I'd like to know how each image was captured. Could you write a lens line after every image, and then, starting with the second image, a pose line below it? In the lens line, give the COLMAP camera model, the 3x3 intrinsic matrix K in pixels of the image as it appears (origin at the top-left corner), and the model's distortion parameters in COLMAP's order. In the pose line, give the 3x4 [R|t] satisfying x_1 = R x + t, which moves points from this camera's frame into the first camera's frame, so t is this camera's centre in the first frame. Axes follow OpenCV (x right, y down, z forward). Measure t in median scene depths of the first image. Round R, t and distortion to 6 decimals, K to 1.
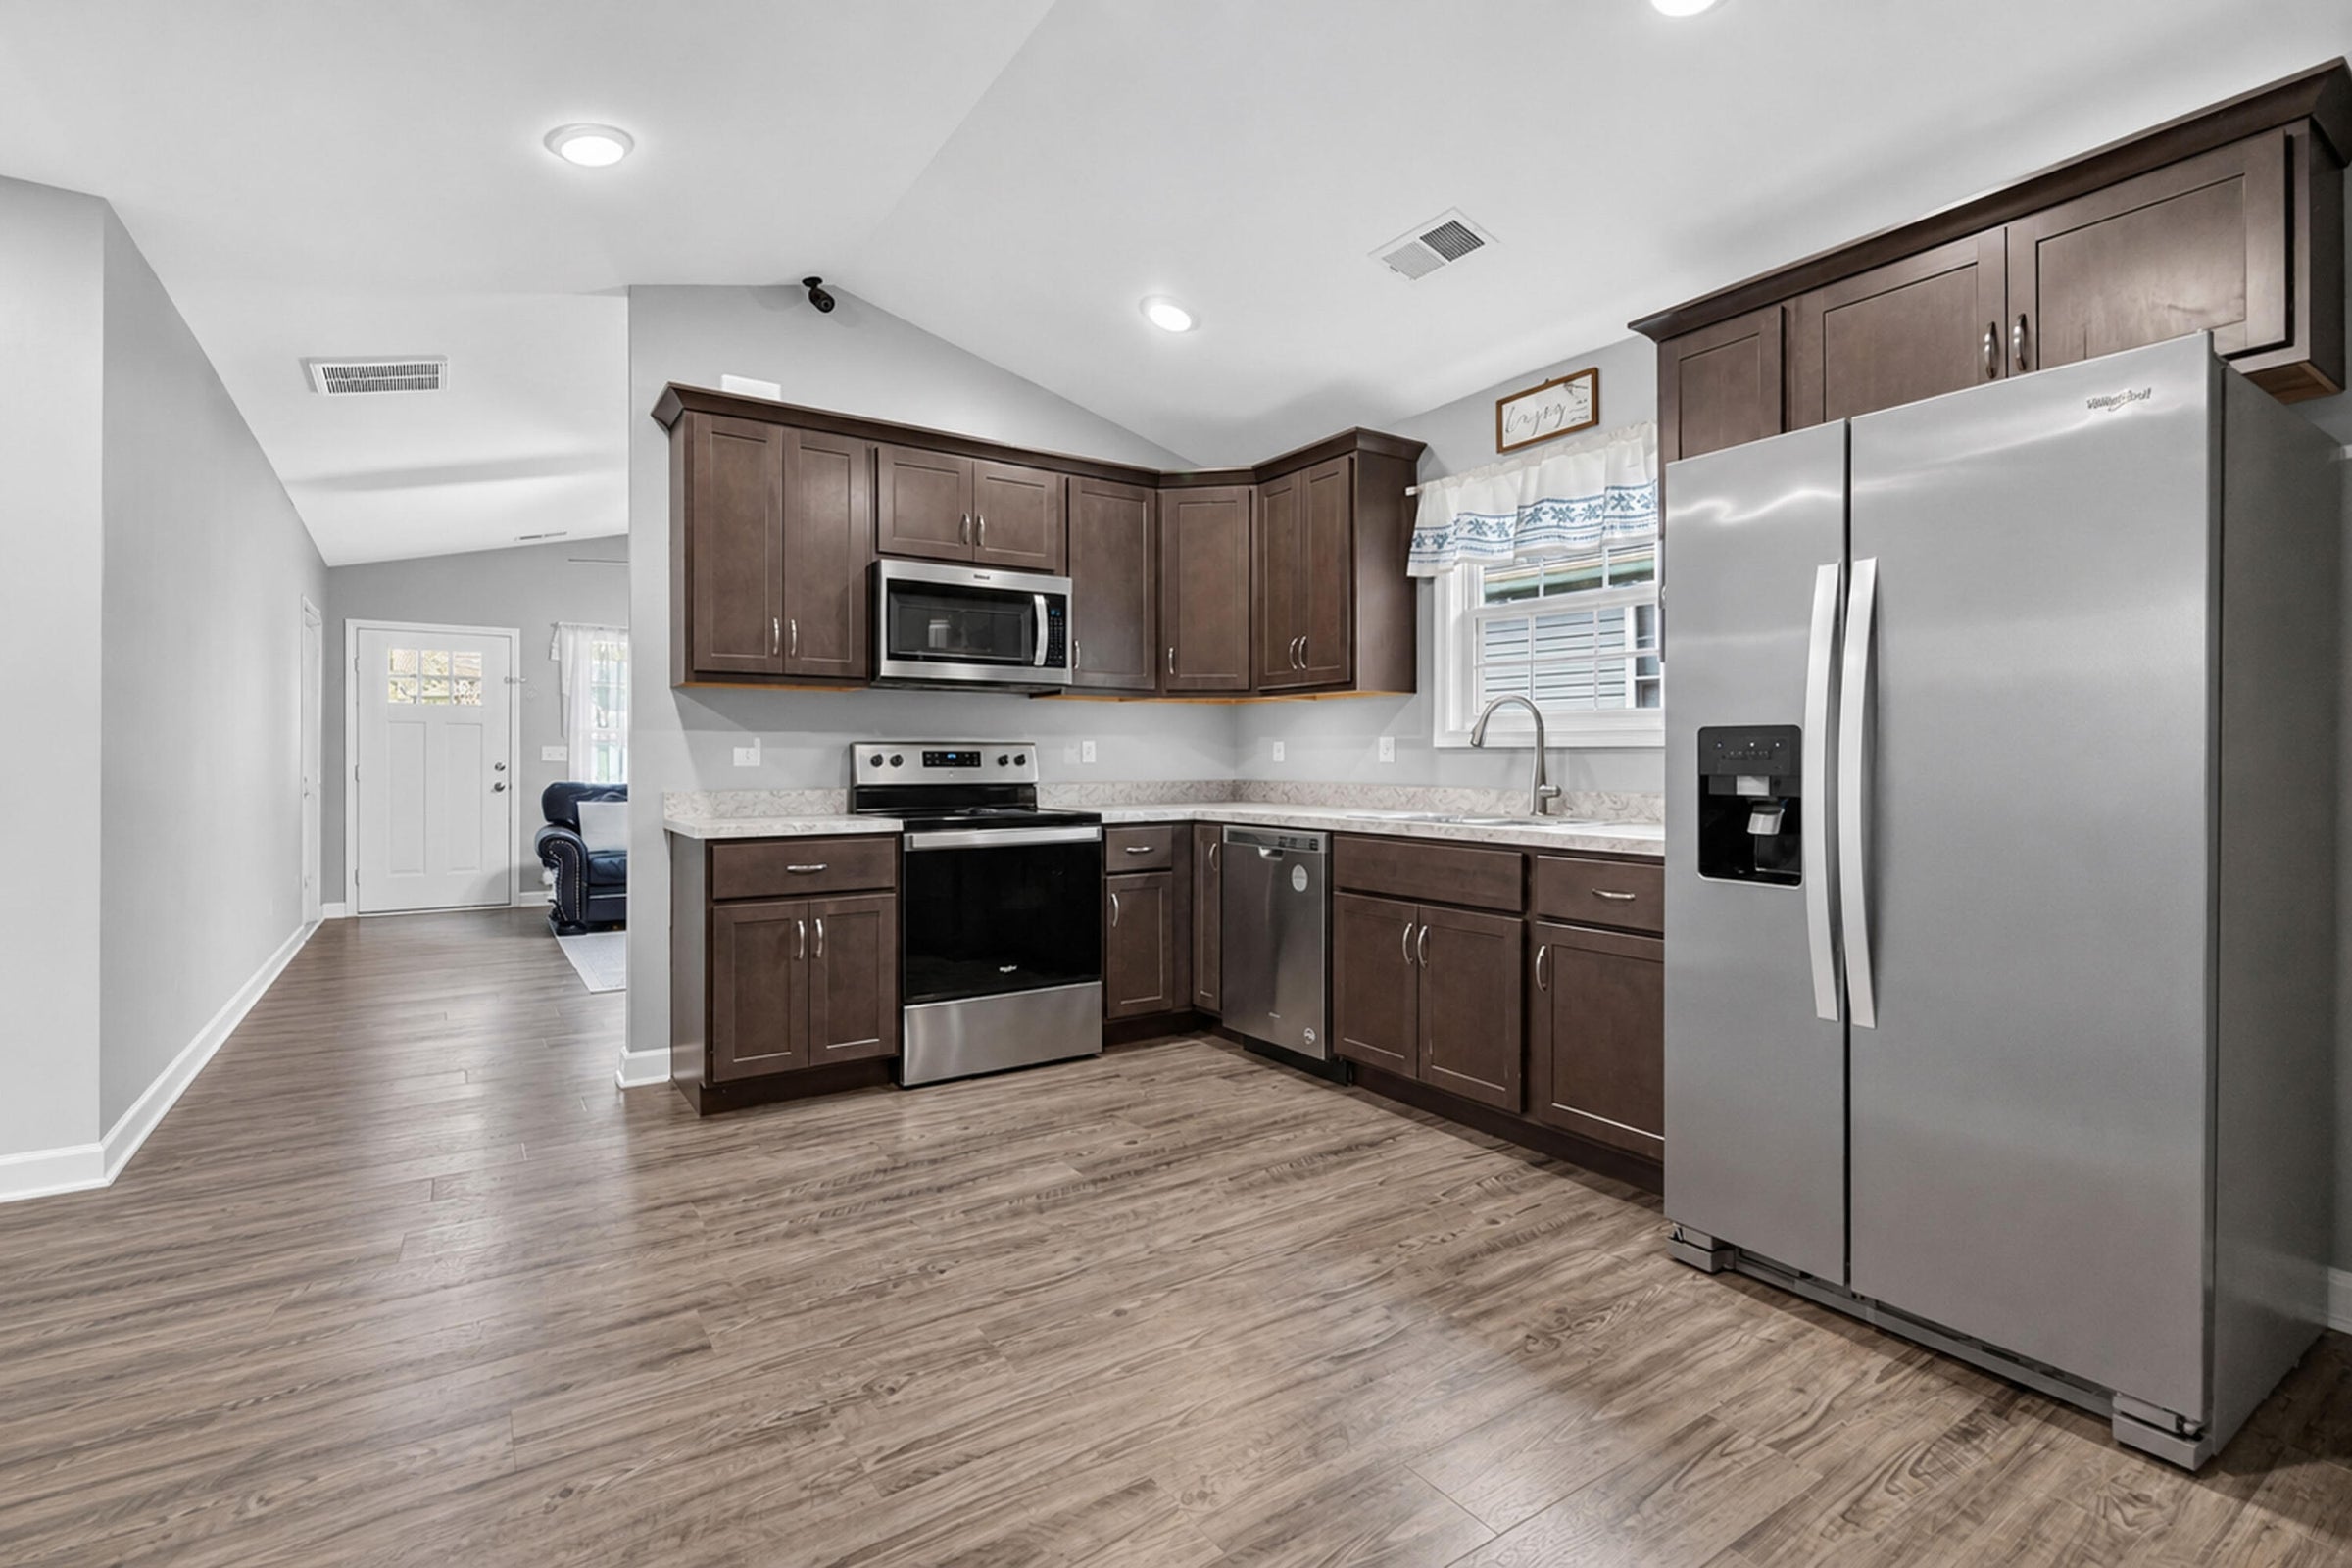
lens RADIAL K [[1080.0, 0, 1219.2], [0, 1080.0, 753.8], [0, 0, 1]] dist [0.005783, 0.000194]
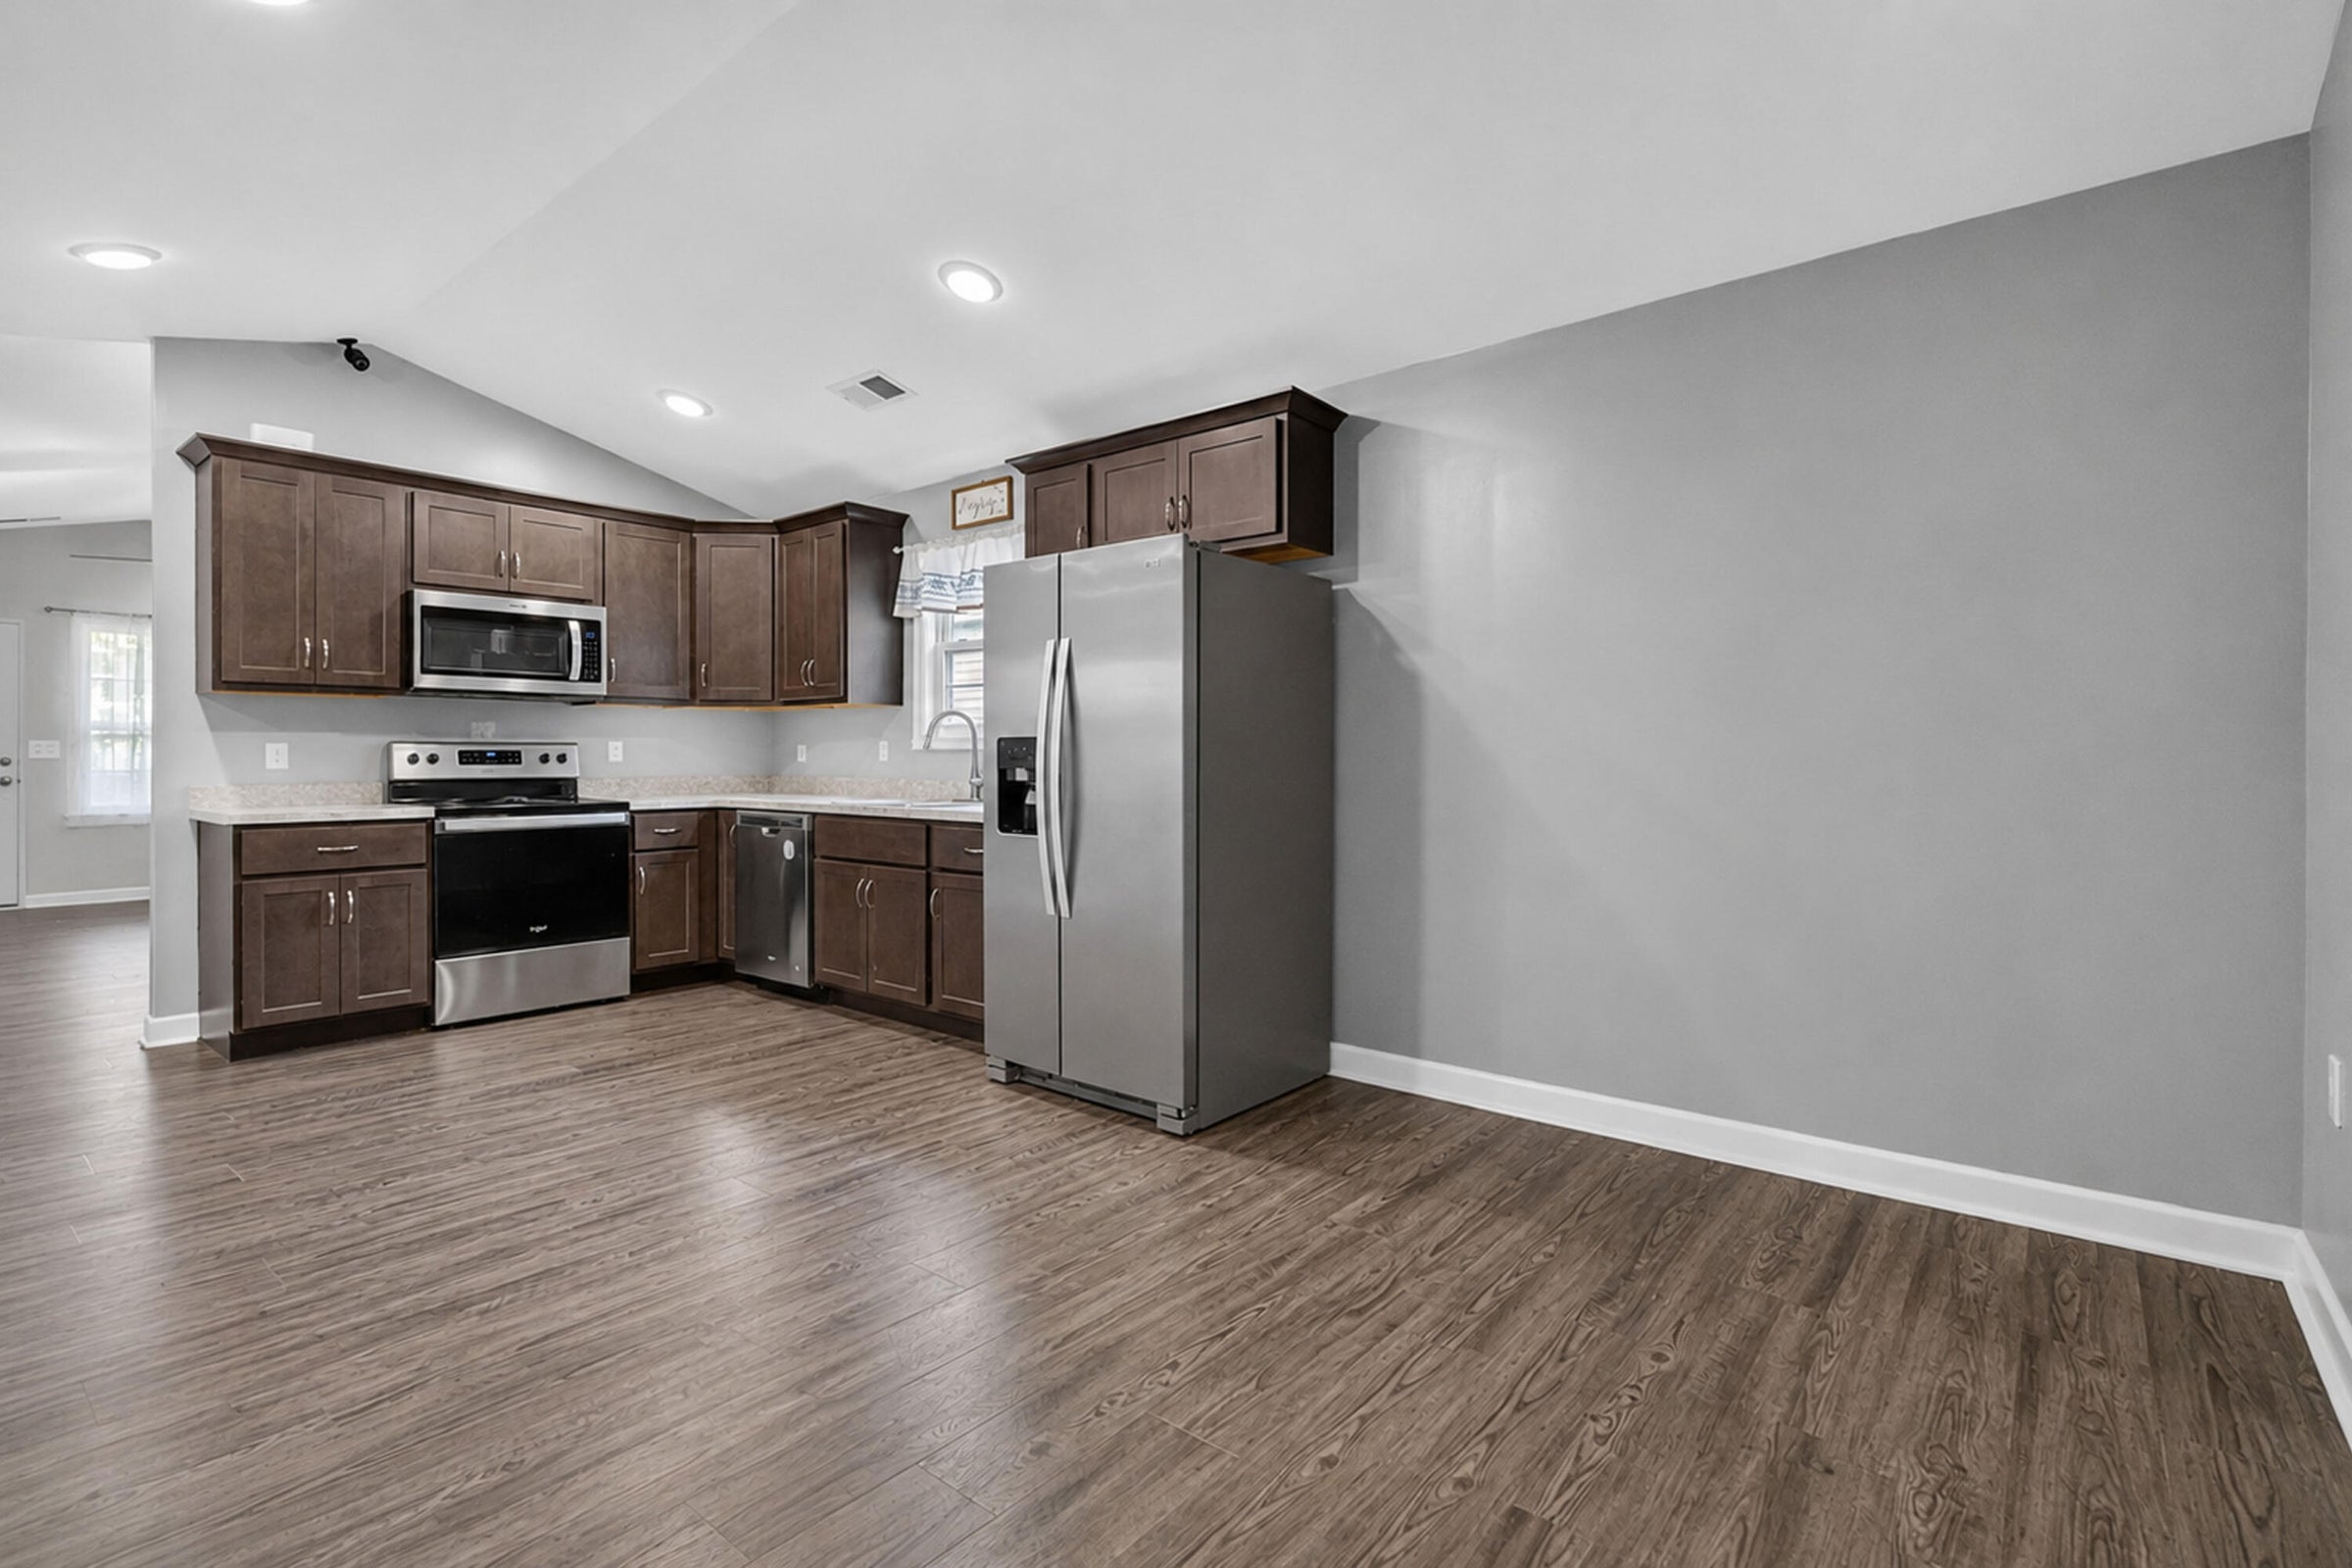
lens RADIAL K [[1080.0, 0, 1204.4], [0, 1080.0, 758.2], [0, 0, 1]] dist [0.005783, 0.000194]
pose [[0.961626, 0.001407, 0.274359, 0.200065], [-0.003473, 0.999969, 0.007045, -0.005877], [-0.274340, -0.007727, 0.961602, -0.393859]]
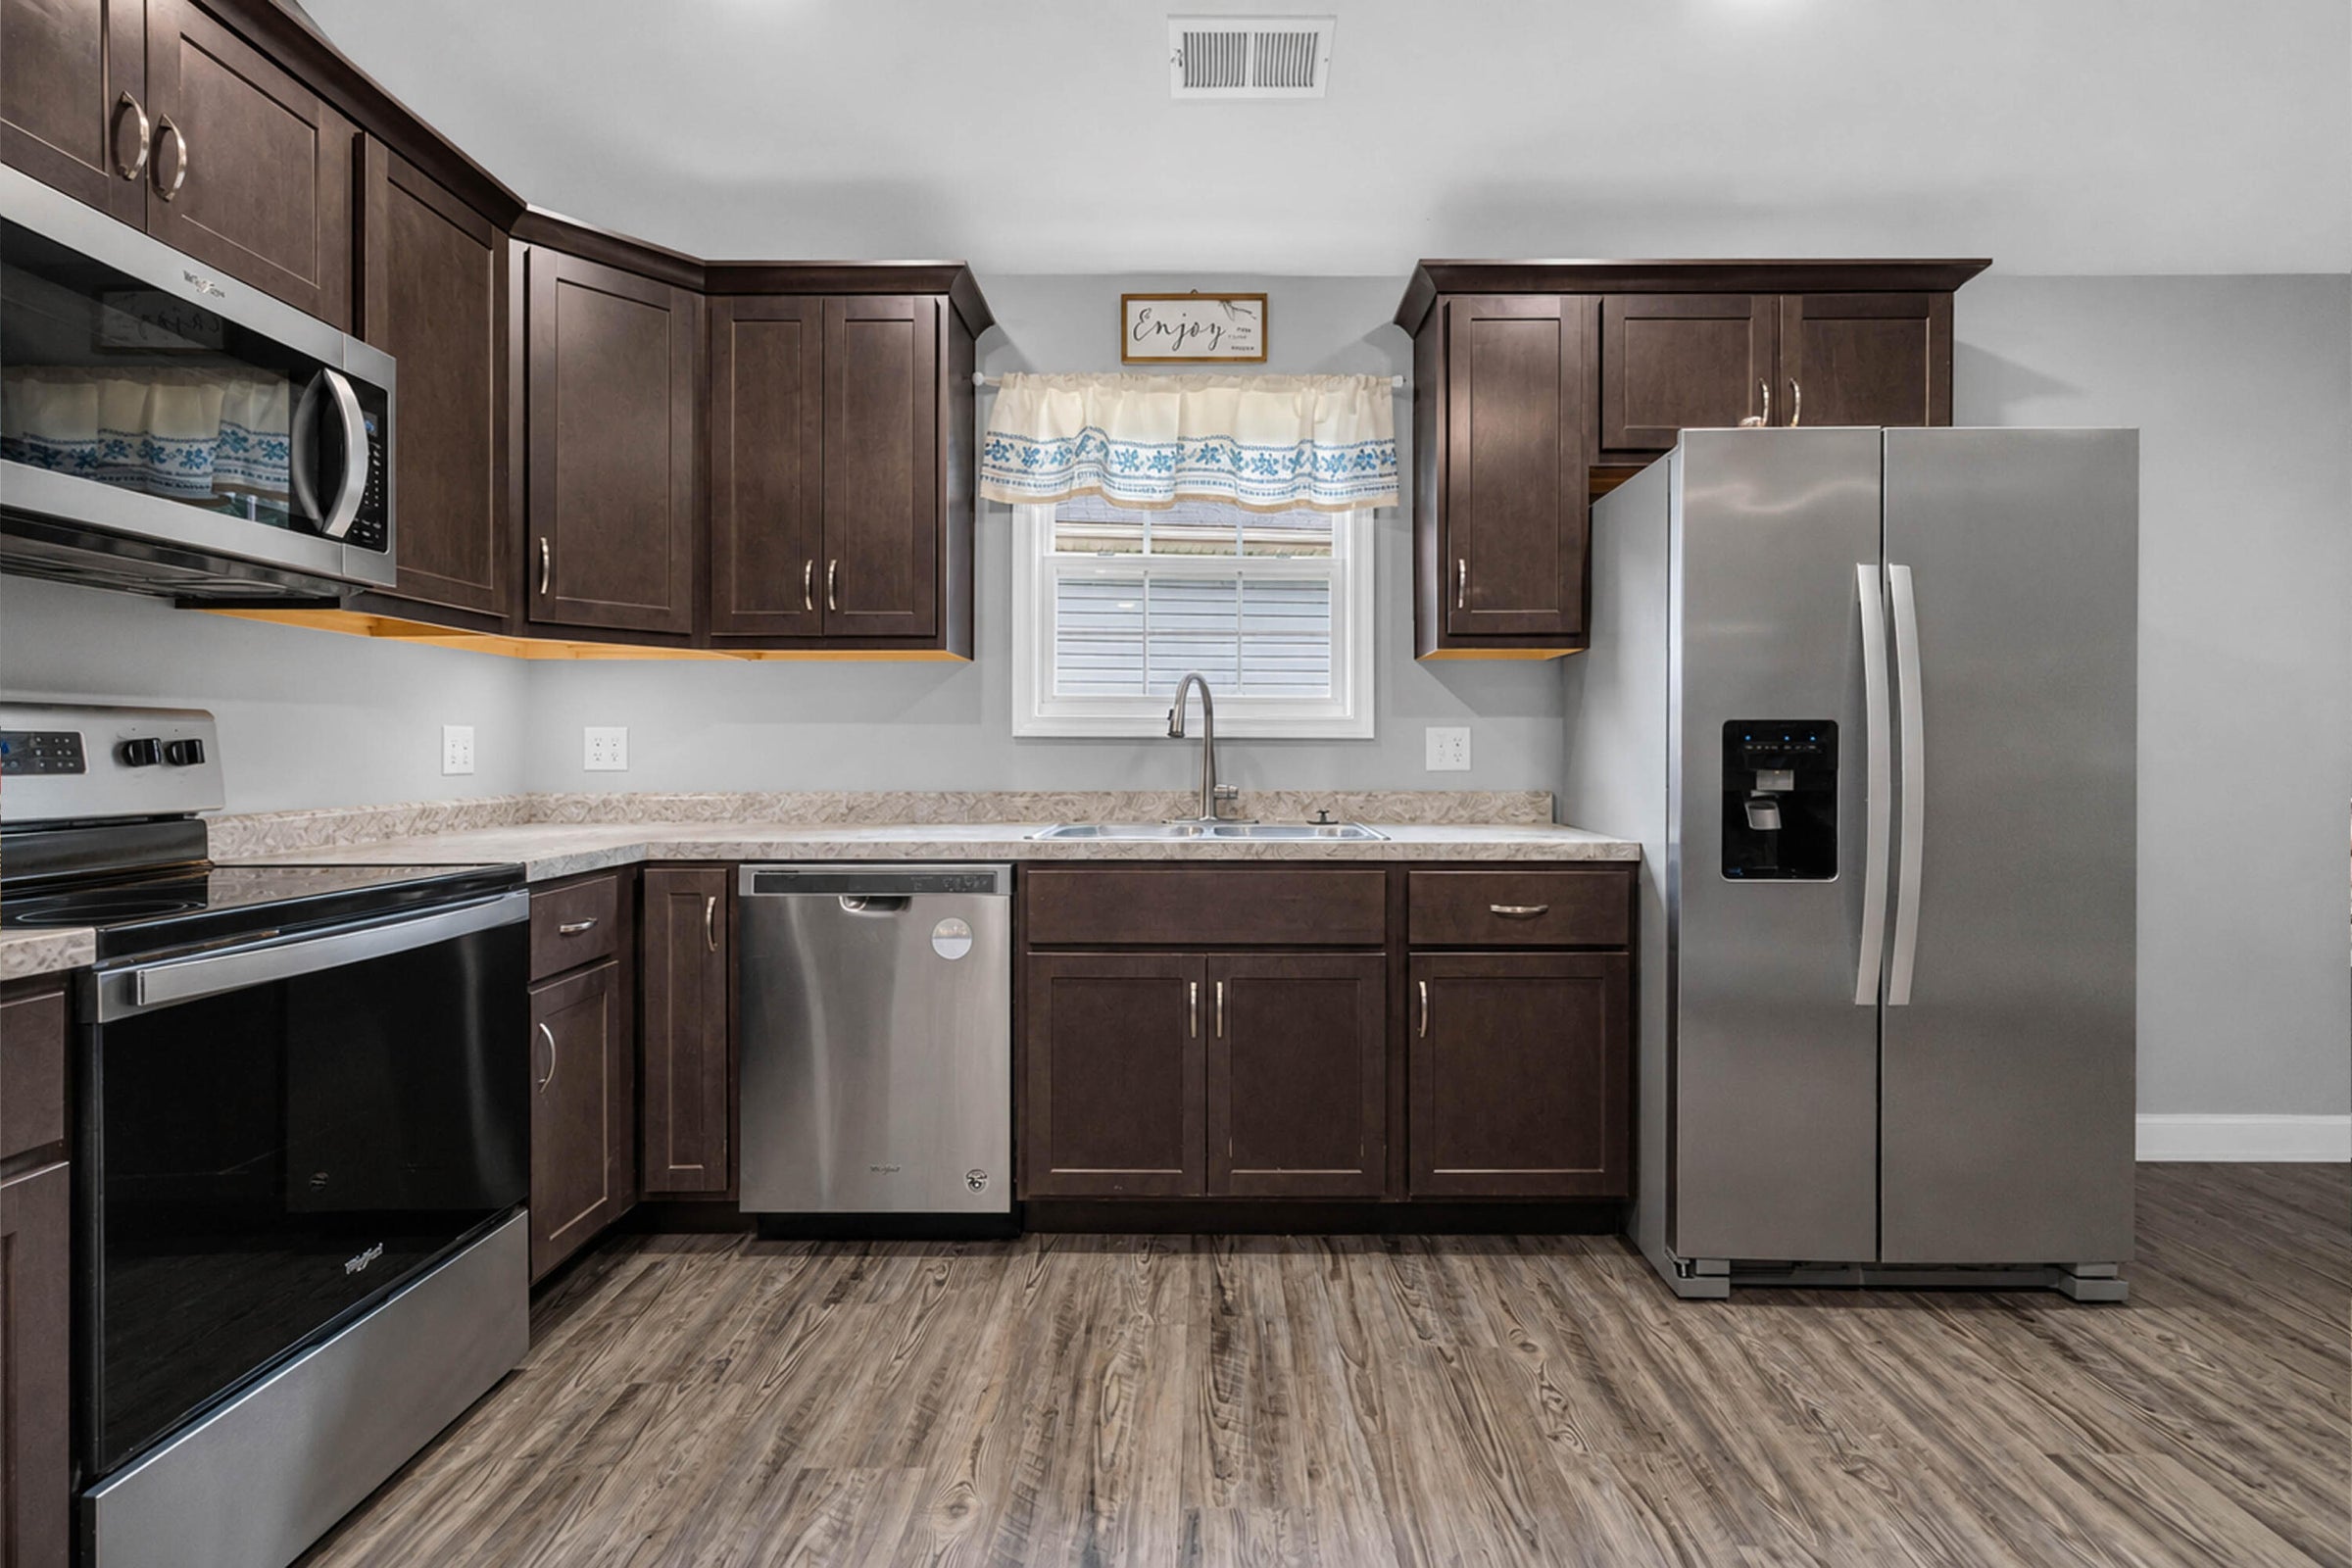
lens RADIAL K [[1080.0, 0, 1209.6], [0, 1080.0, 757.3], [0, 0, 1]] dist [0.005783, 0.000194]
pose [[0.580627, -0.000990, 0.814169, -0.360533], [-0.005773, 0.999969, 0.005333, 0.003861], [-0.814149, -0.007797, 0.580603, 0.517525]]
